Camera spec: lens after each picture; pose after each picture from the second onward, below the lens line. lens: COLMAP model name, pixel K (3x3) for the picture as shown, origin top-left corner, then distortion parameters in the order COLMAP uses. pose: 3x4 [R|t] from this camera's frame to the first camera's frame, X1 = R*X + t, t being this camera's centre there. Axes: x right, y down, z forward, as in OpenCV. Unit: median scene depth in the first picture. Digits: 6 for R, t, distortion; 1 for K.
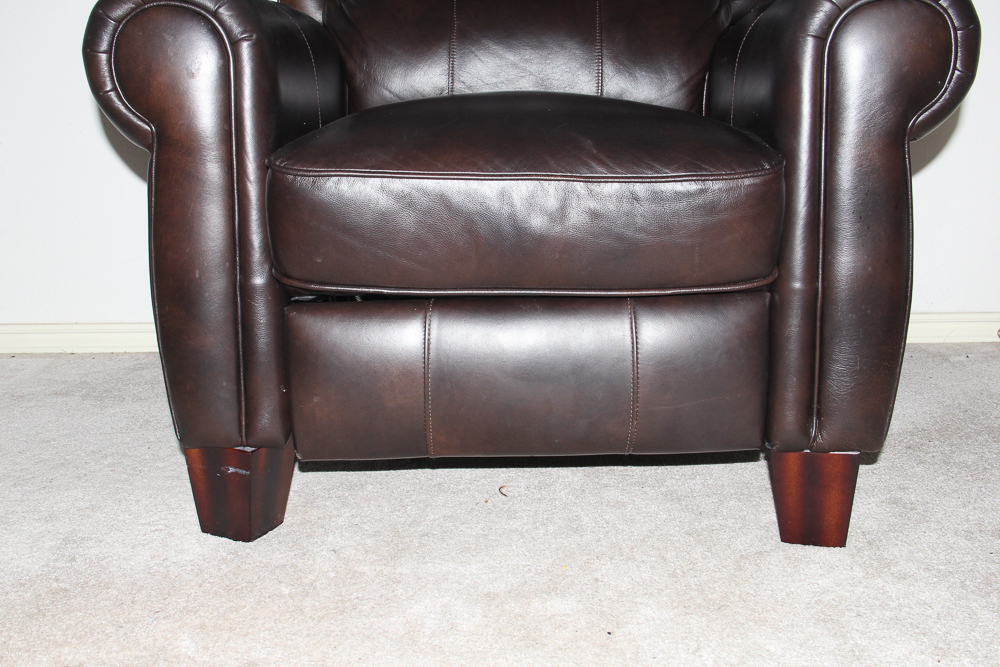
lens RADIAL K [[914.6, 0, 500.0], [0, 914.6, 333.5], [0, 0, 1]] dist [0.032657, 0.099933]
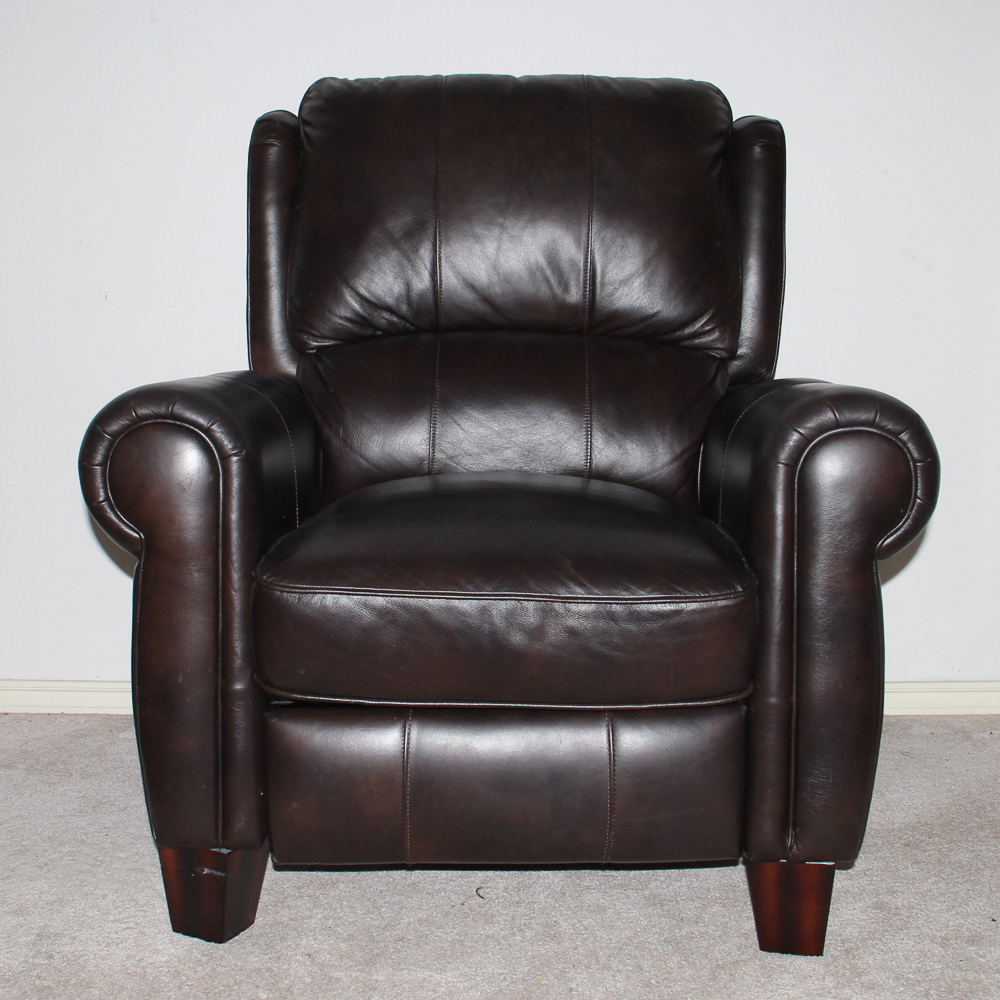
lens RADIAL K [[1430.8, 0, 490.4], [0, 1430.8, 498.2], [0, 0, 1]] dist [-0.025322, -0.001480]
pose [[0.999906, 0.013542, 0.002082, 0.005963], [-0.013461, 0.999292, -0.035137, -0.212947], [-0.002557, 0.035106, 0.999380, -0.579289]]
